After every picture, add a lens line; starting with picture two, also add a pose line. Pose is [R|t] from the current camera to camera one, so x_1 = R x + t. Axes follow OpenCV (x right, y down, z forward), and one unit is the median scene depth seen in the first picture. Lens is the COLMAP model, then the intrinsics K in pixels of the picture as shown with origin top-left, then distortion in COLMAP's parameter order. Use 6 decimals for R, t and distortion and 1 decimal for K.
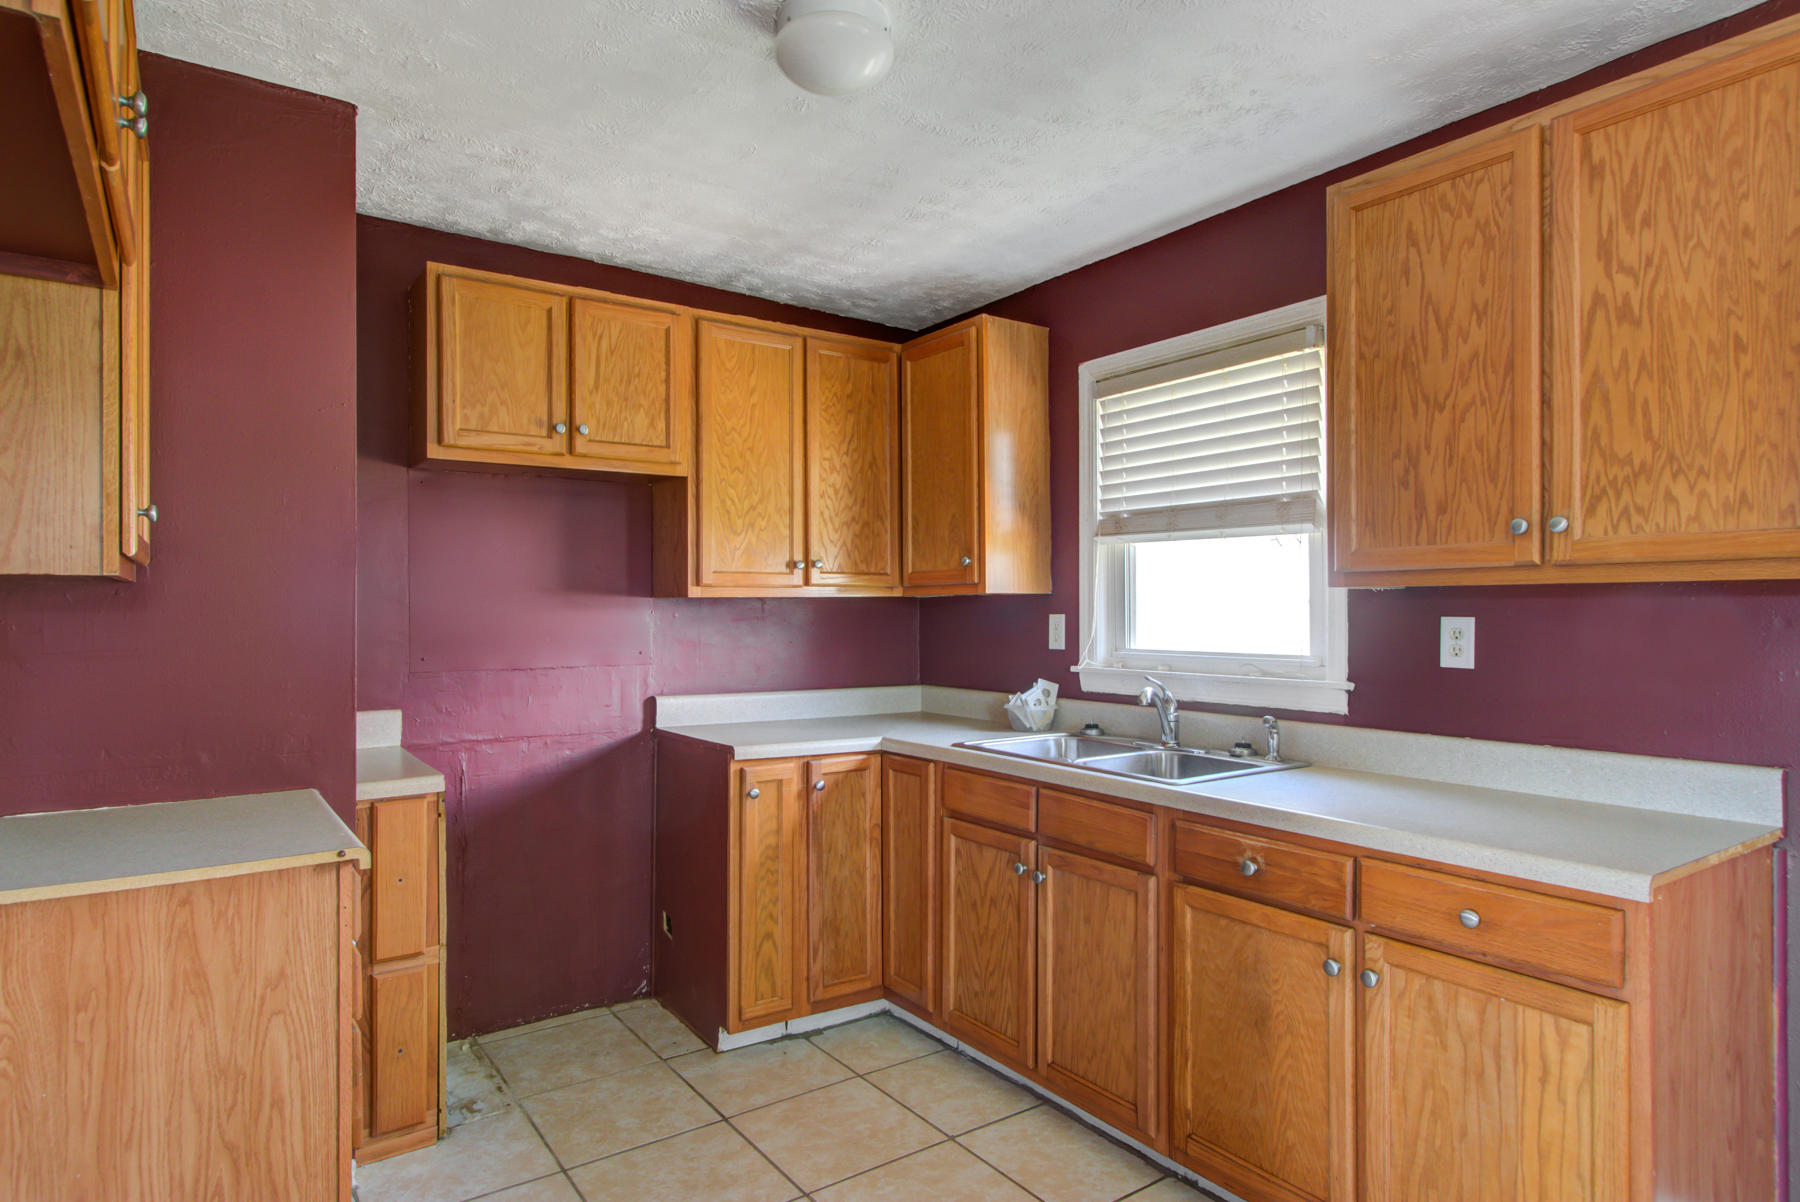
lens RADIAL K [[1023.3, 0, 870.1], [0, 1023.3, 601.4], [0, 0, 1]] dist [-0.003422, 0.000382]
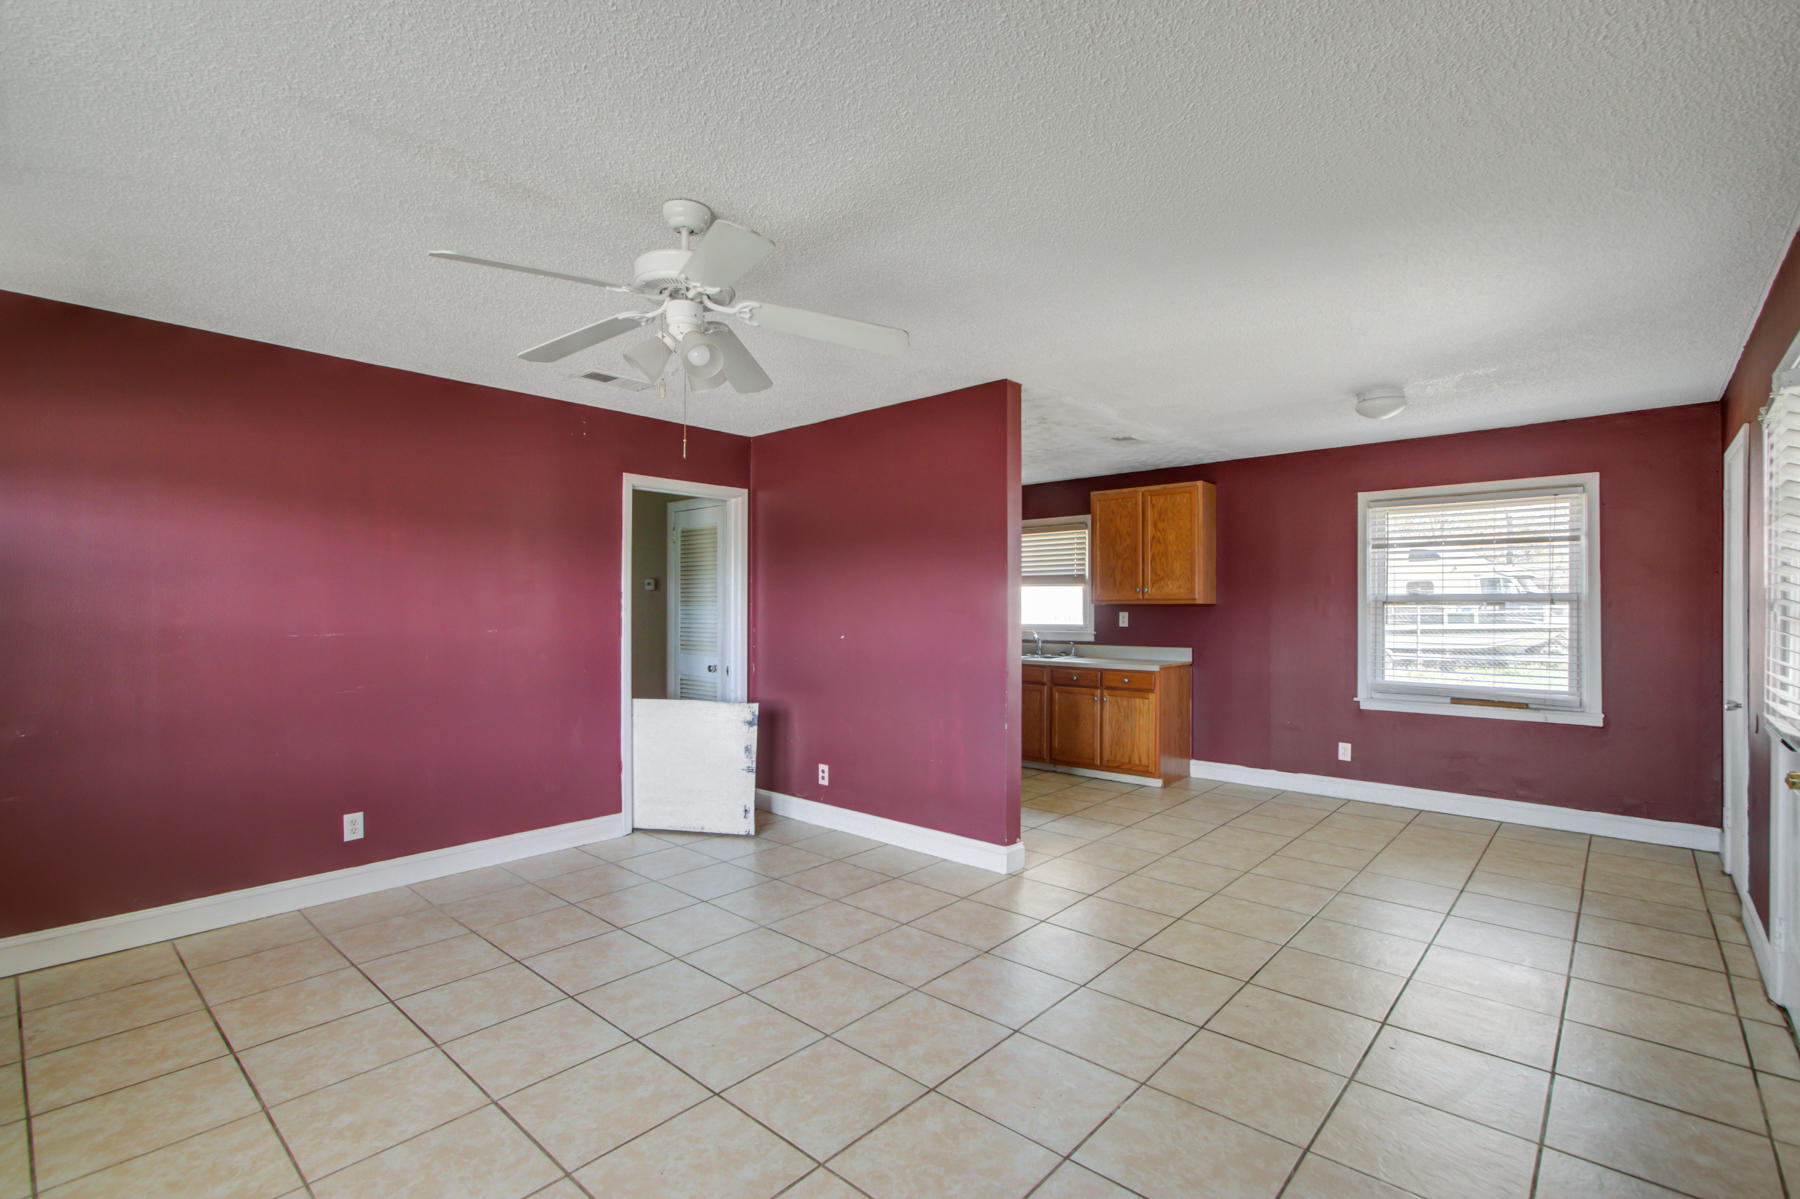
lens RADIAL K [[814.1, 0, 892.3], [0, 814.1, 606.3], [0, 0, 1]] dist [0.001370, 0.000581]
pose [[0.971347, 0.000191, 0.237667, -0.722771], [-0.001783, 0.999977, 0.006482, -0.017846], [-0.237661, -0.006720, 0.971325, -1.280824]]
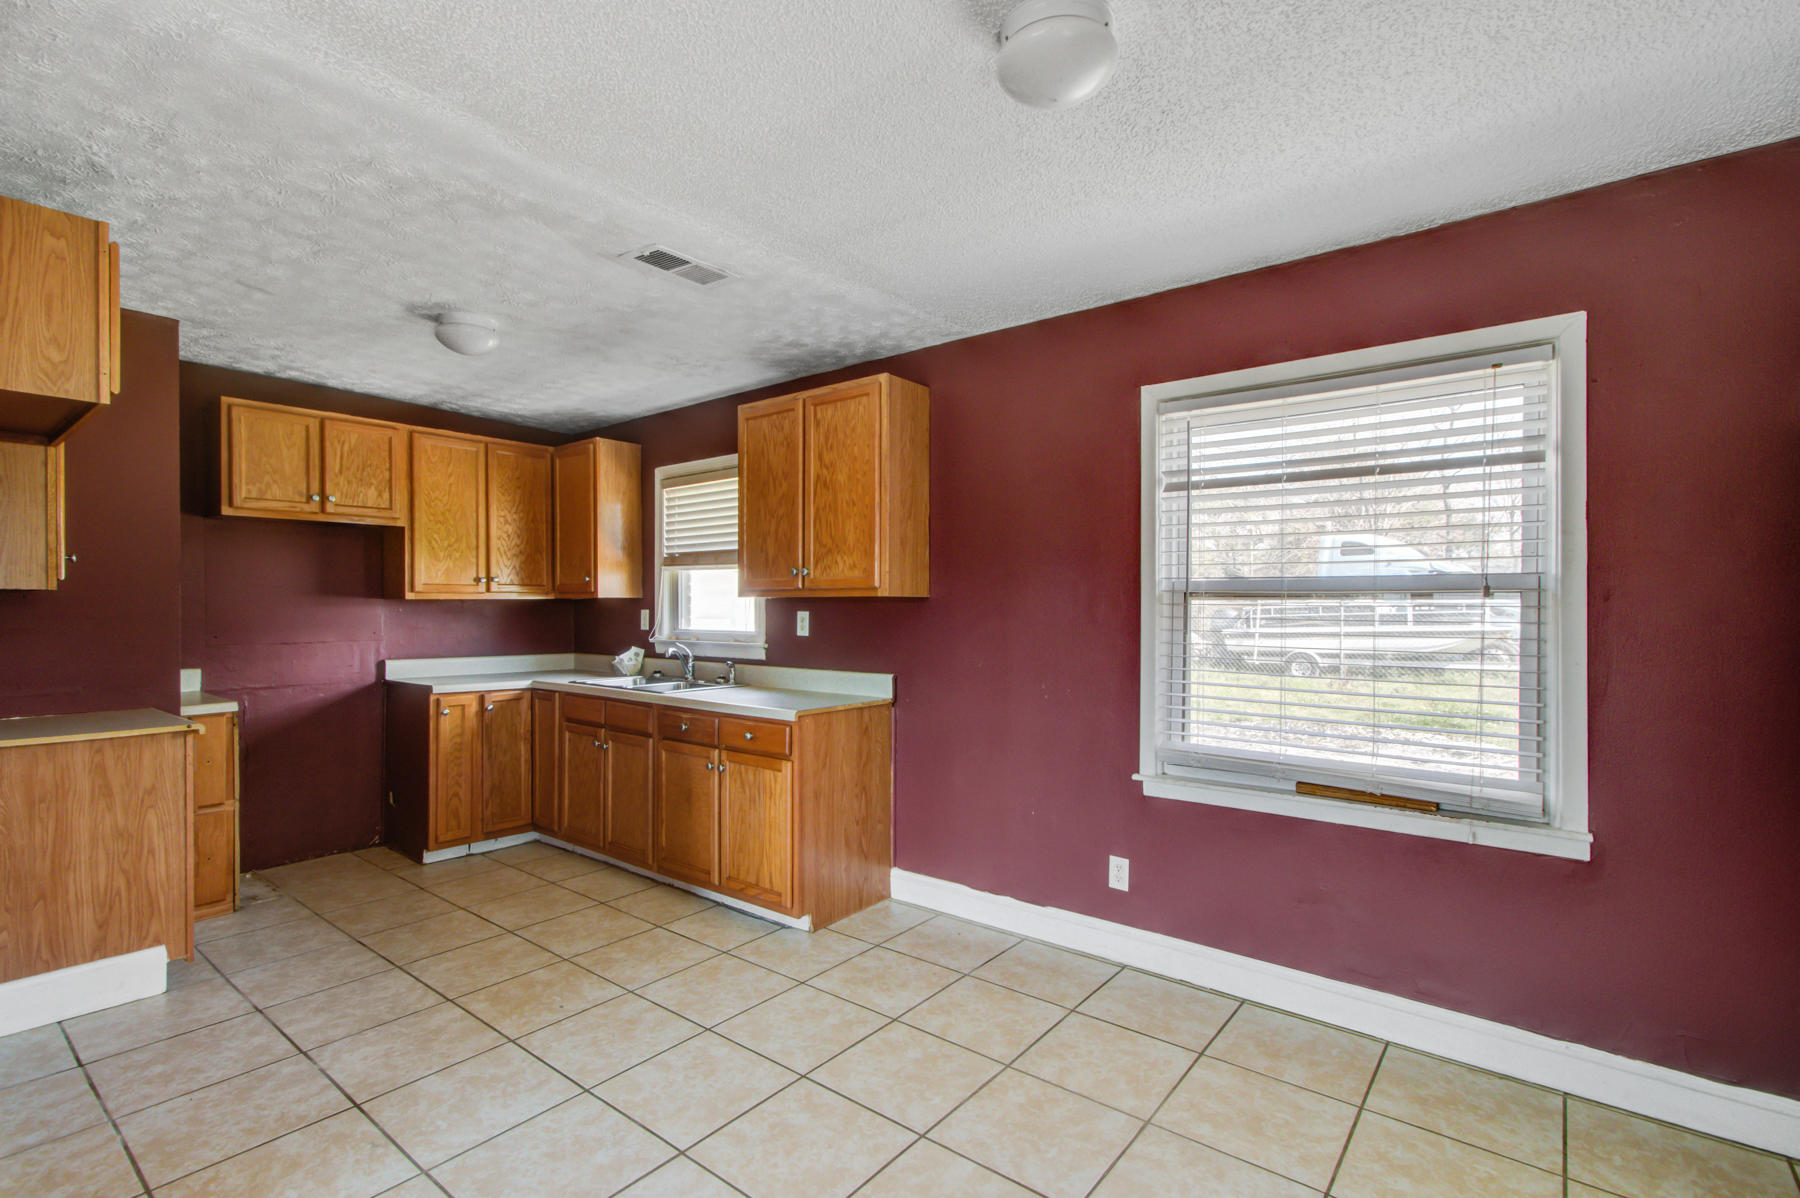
lens RADIAL K [[845.3, 0, 896.0], [0, 845.3, 608.9], [0, 0, 1]] dist [0.000530, 0.000871]
pose [[0.955347, 0.000509, 0.295485, 0.193481], [-0.004237, 0.999919, 0.011976, -0.008949], [-0.295455, -0.012693, 0.955272, -0.597024]]
